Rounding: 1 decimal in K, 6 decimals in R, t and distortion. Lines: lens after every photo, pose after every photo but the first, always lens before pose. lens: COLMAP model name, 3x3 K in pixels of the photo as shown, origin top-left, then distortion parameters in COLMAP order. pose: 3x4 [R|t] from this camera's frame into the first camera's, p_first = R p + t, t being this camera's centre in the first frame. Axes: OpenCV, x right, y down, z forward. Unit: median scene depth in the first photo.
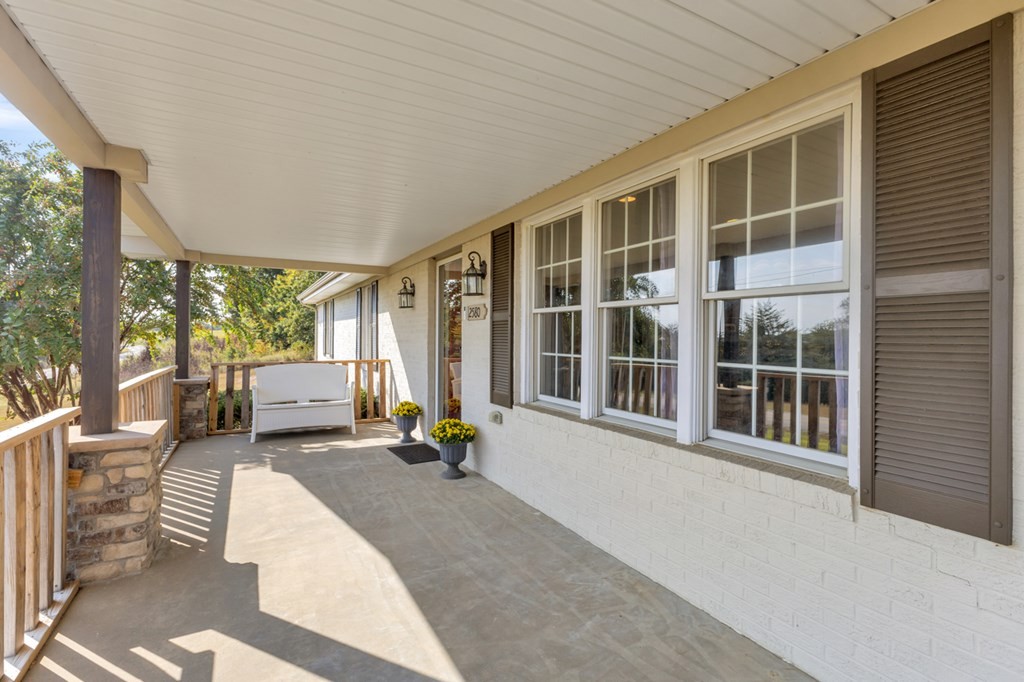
lens RADIAL K [[489.5, 0, 512.0], [0, 489.5, 341.0], [0, 0, 1]] dist [0.001306, -0.000010]
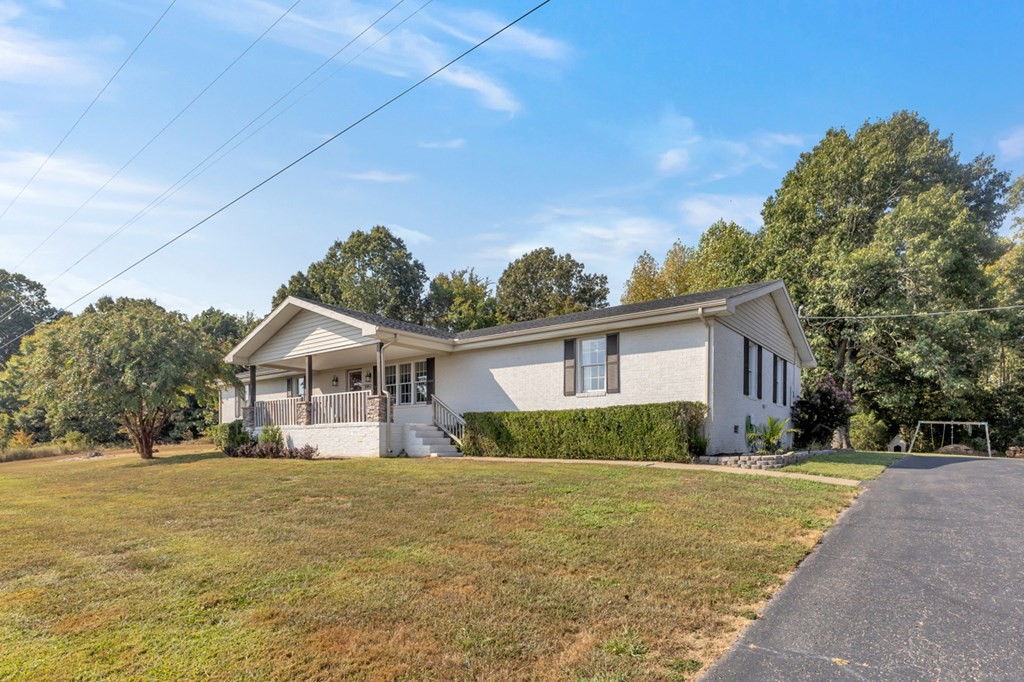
lens RADIAL K [[489.5, 0, 512.0], [0, 489.5, 341.0], [0, 0, 1]] dist [0.001306, -0.000010]
pose [[-0.416795, 0.093147, 0.904215, -5.405996], [0.102725, 0.993190, -0.054962, -0.120726], [-0.903177, 0.069978, -0.423525, 2.217538]]
